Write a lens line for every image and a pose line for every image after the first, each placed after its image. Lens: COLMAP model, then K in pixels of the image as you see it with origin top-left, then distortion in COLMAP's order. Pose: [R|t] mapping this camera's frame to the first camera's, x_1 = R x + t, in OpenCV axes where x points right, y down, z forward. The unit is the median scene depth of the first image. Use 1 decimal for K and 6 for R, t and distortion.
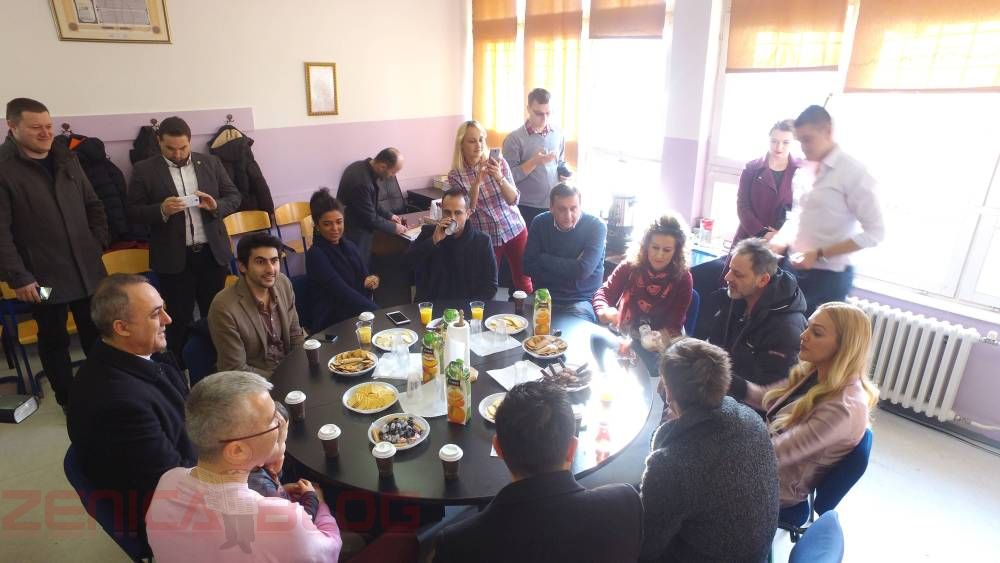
lens RADIAL K [[584.9, 0, 497.1], [0, 584.9, 285.3], [0, 0, 1]] dist [-0.123070, 0.094564]
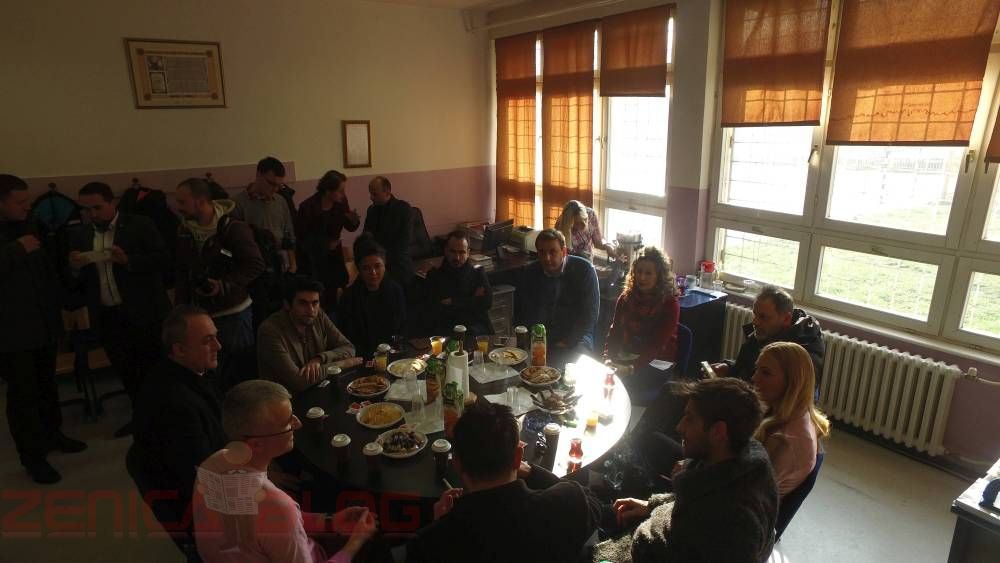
lens RADIAL K [[584.9, 0, 497.1], [0, 584.9, 285.3], [0, 0, 1]] dist [-0.123070, 0.094564]
pose [[0.997657, 0.003160, -0.068334, 0.074536], [-0.008366, 0.997069, -0.076042, 0.017261], [0.067894, 0.076436, 0.994760, -0.122415]]
